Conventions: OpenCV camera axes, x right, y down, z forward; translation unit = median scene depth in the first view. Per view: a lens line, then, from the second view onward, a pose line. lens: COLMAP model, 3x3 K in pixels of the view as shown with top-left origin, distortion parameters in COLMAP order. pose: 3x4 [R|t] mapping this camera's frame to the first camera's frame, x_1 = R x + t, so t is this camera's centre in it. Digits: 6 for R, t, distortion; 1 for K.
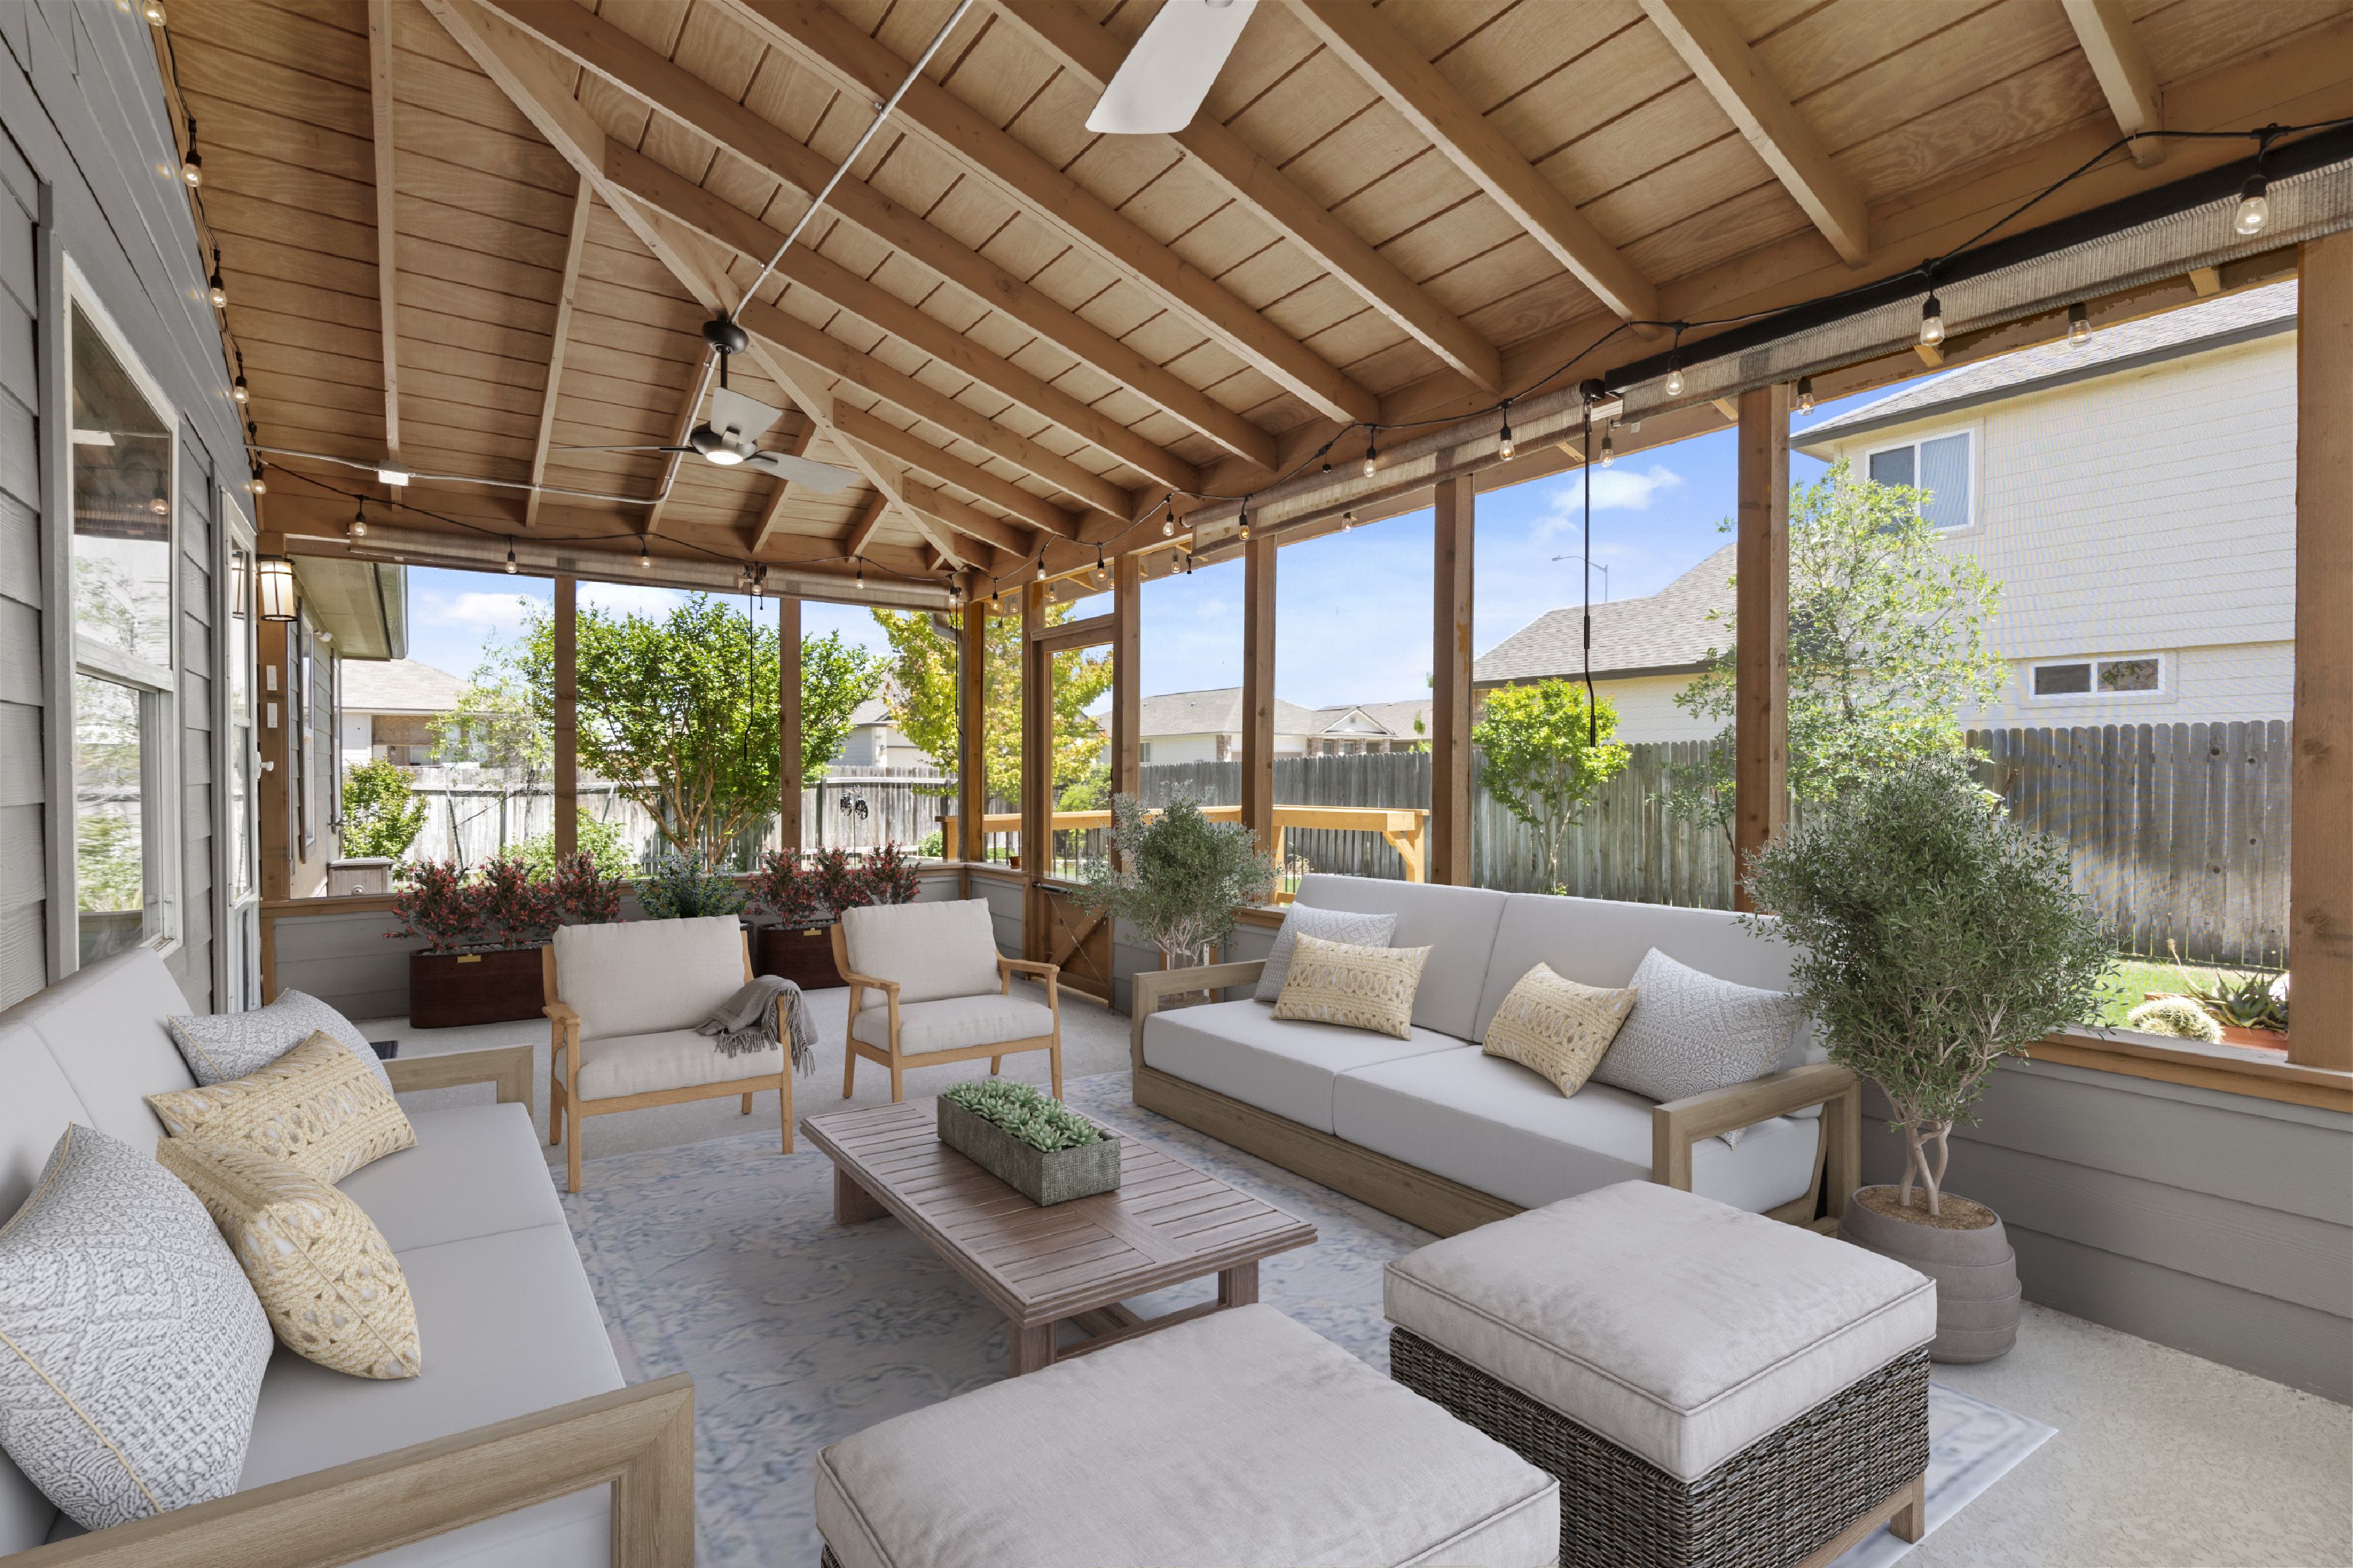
lens RADIAL K [[1079.8, 0, 1177.7], [0, 1079.8, 784.2], [0, 0, 1]] dist [-0.004397, 0.000056]
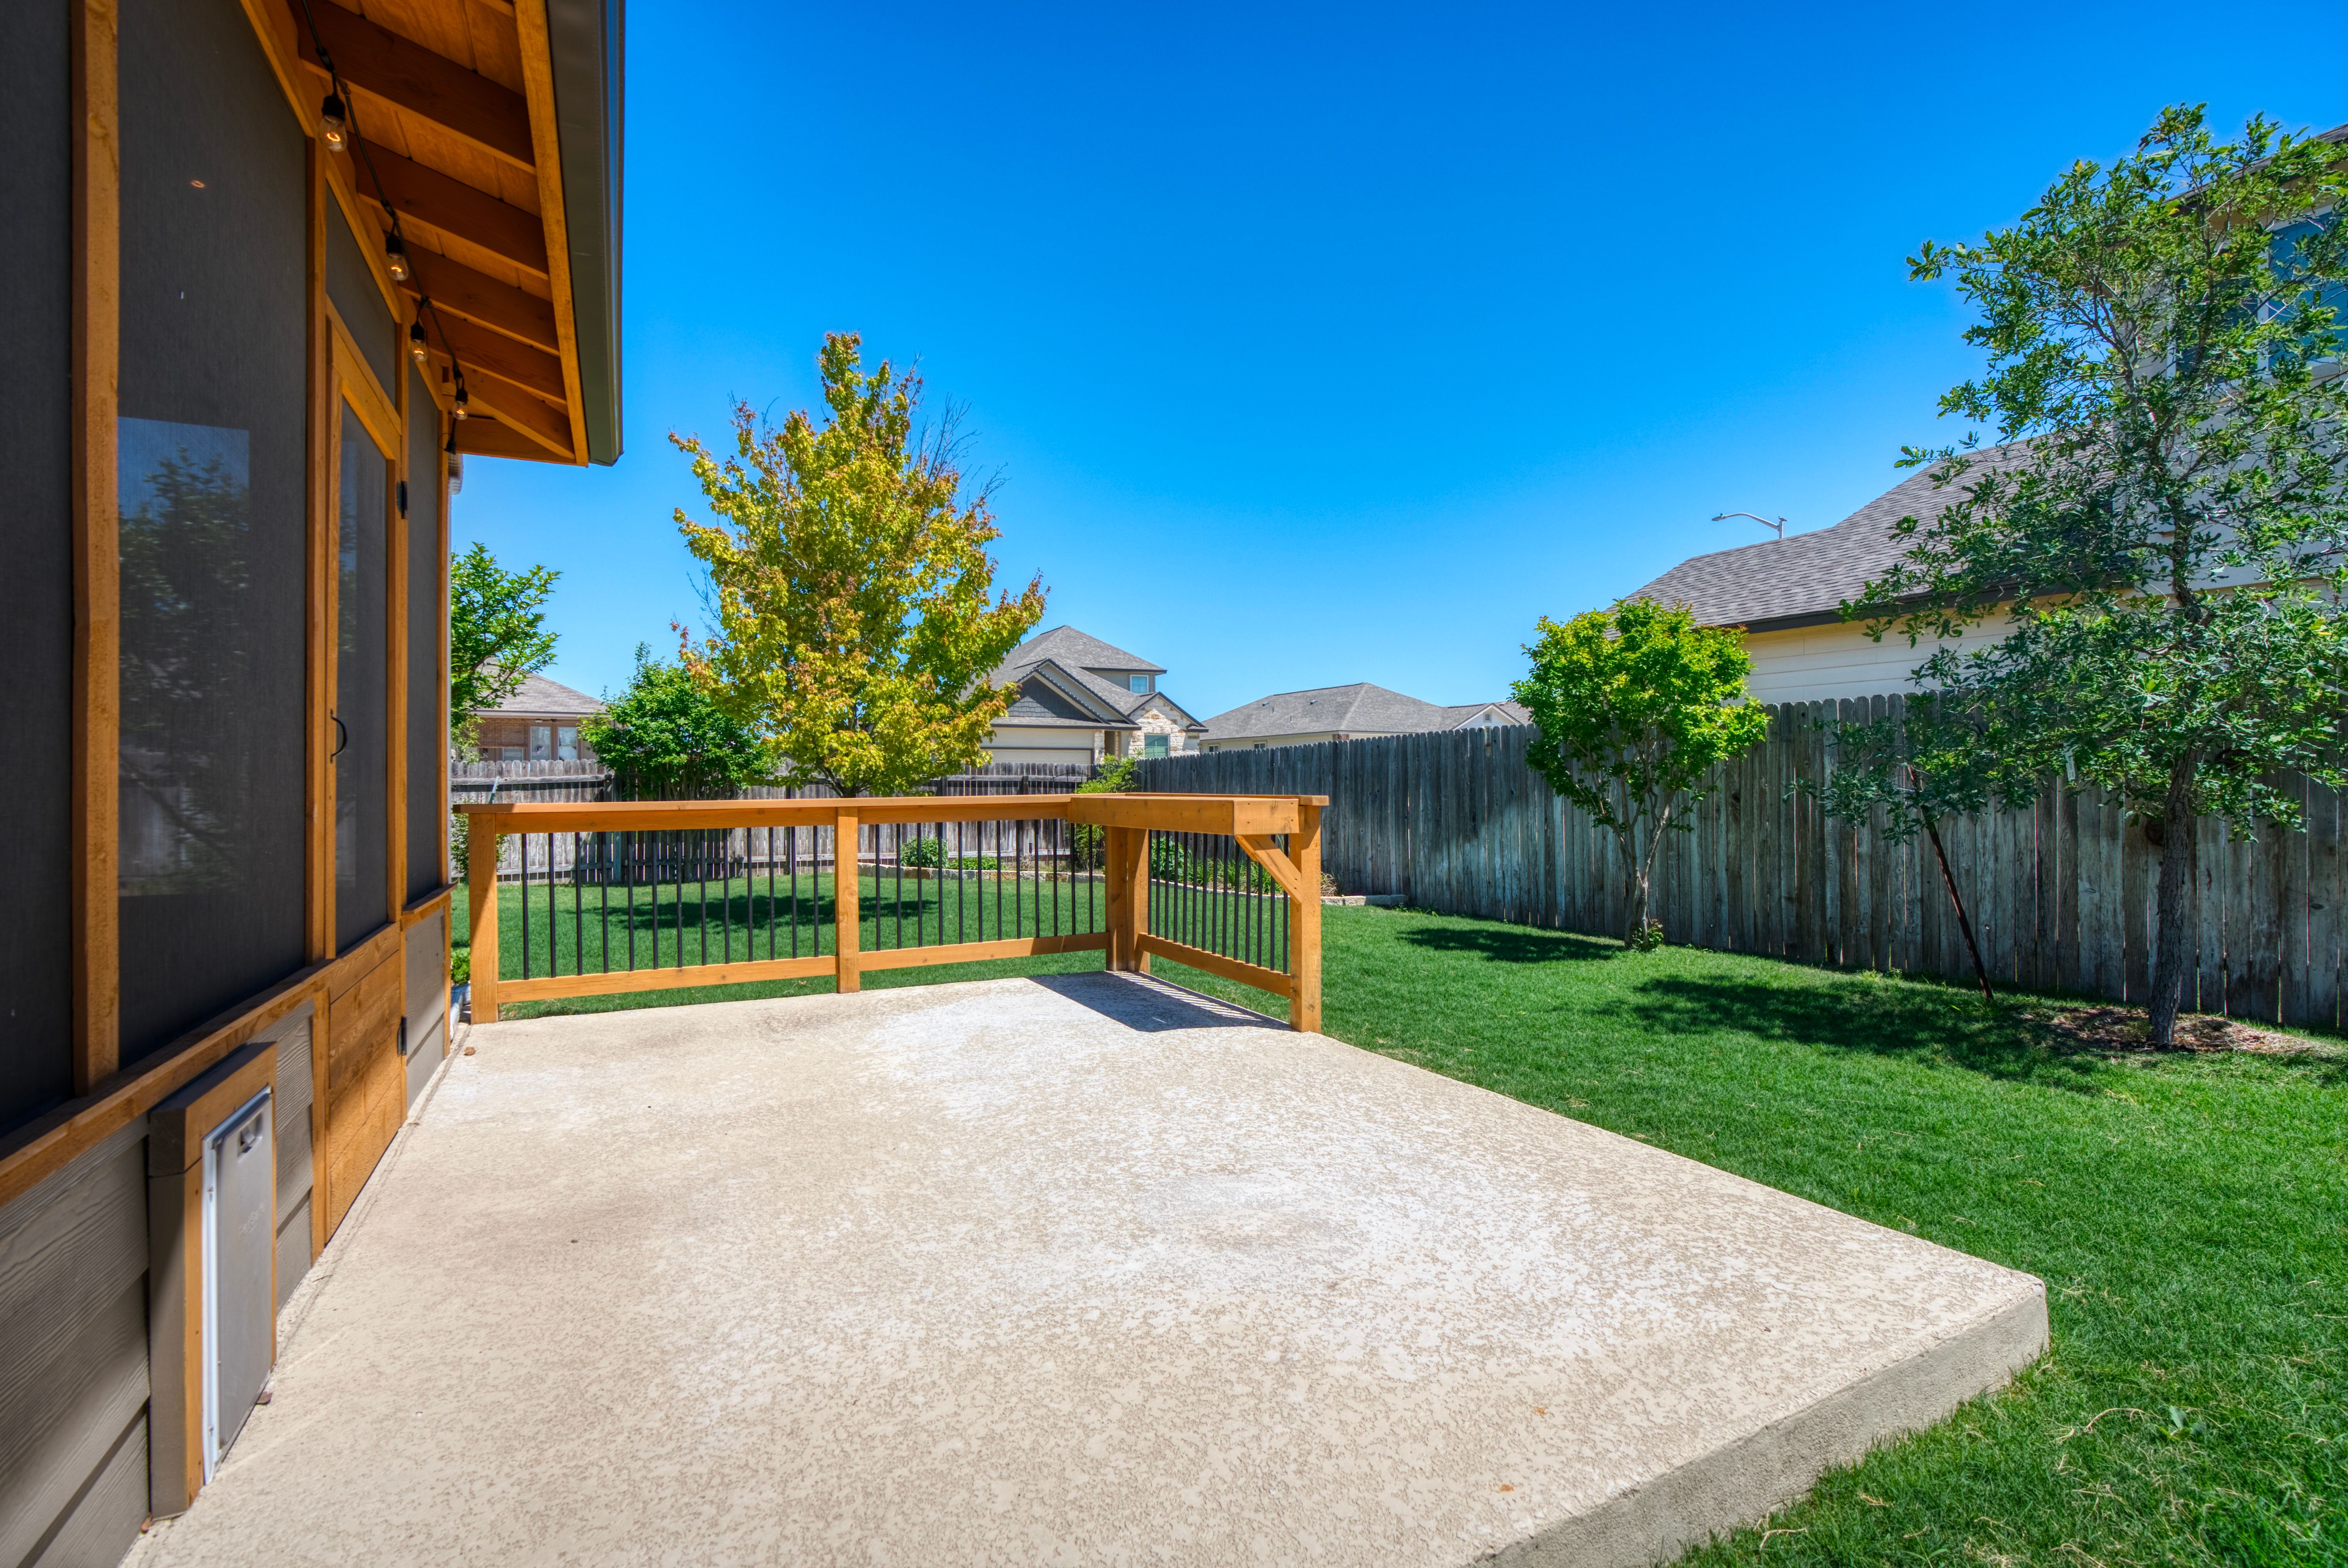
lens RADIAL K [[1077.5, 0, 1182.0], [0, 1077.5, 789.6], [0, 0, 1]] dist [-0.004397, 0.000056]
pose [[0.989838, -0.001182, -0.142198, 0.166842], [0.000781, 0.999996, -0.002872, 0.015665], [0.142200, 0.002731, 0.989834, 0.325307]]
